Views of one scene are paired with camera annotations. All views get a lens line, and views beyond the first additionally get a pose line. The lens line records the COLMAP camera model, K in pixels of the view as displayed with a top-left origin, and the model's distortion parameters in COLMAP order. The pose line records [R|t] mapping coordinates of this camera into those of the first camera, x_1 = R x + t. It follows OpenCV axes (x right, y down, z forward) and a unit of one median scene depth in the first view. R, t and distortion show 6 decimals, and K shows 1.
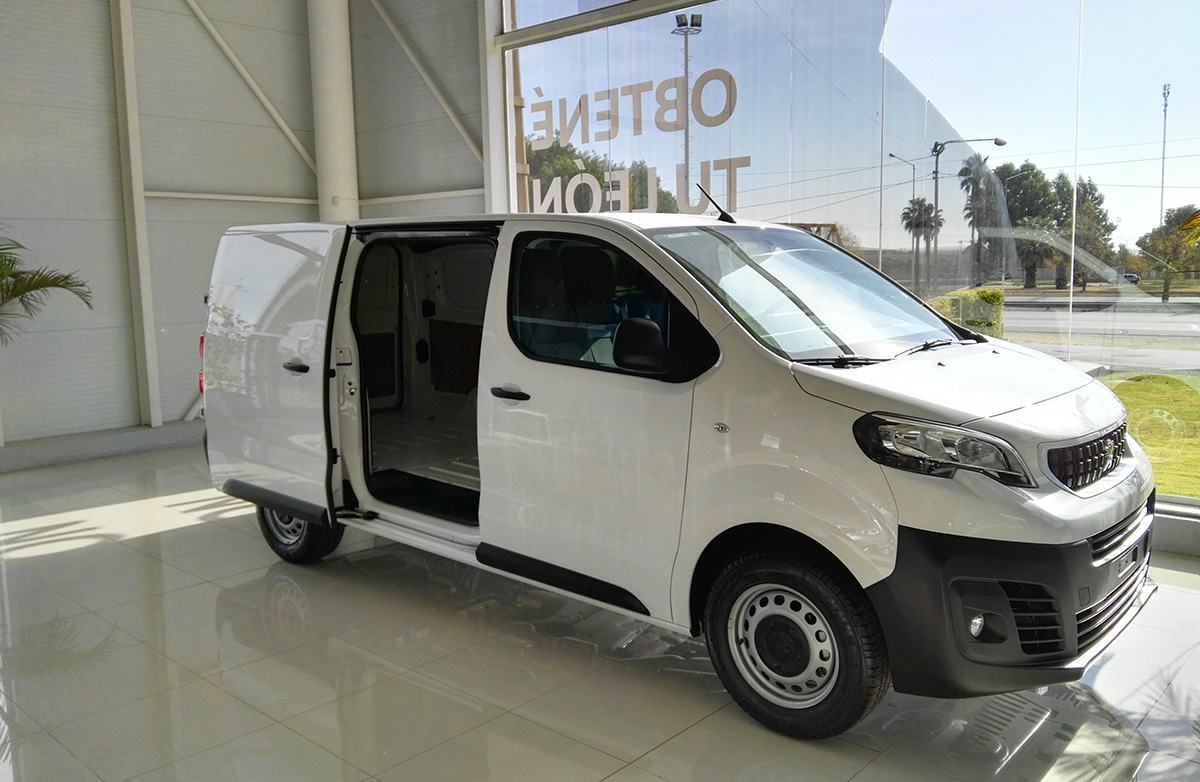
lens RADIAL K [[958.4, 0, 600.5], [0, 958.4, 392.5], [0, 0, 1]] dist [-0.005796, -0.004897]
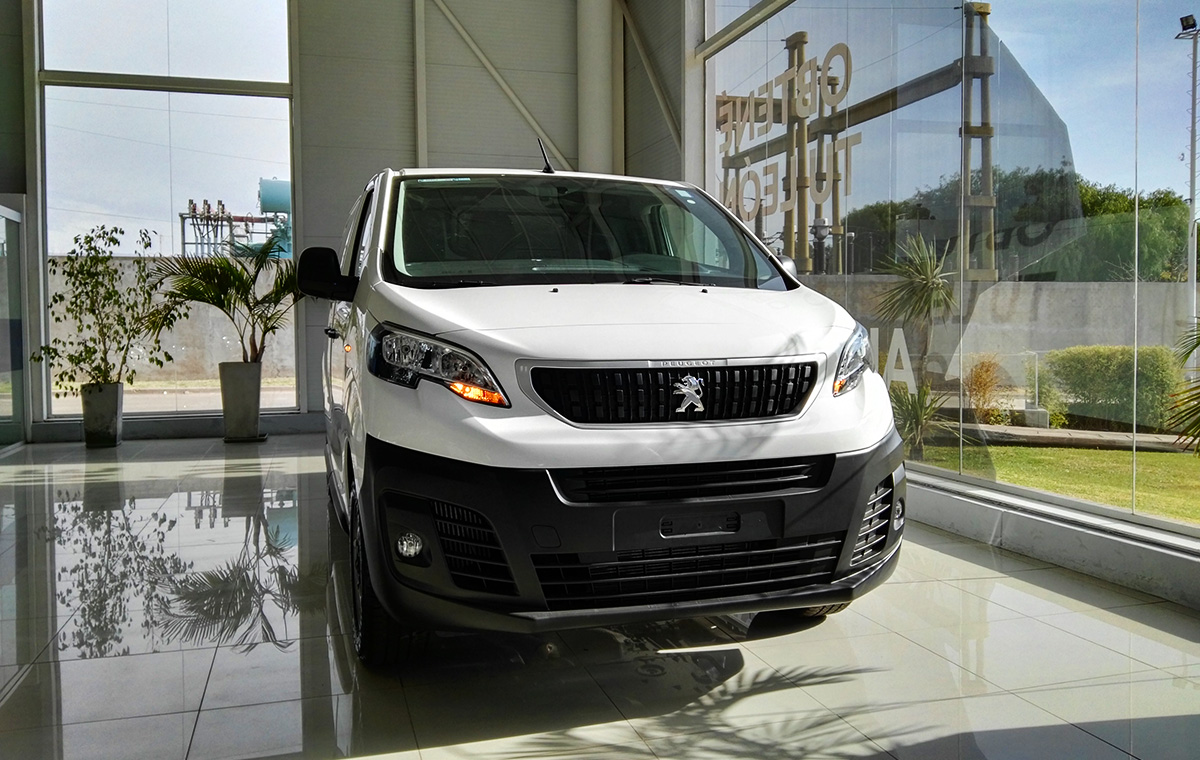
lens RADIAL K [[961.6, 0, 599.5], [0, 961.6, 373.3], [0, 0, 1]] dist [-0.011834, -0.015582]
pose [[0.854966, 0.036673, -0.517386, 0.873143], [-0.074260, 0.995876, -0.052124, 0.094742], [0.513340, 0.082986, 0.854163, 0.242887]]
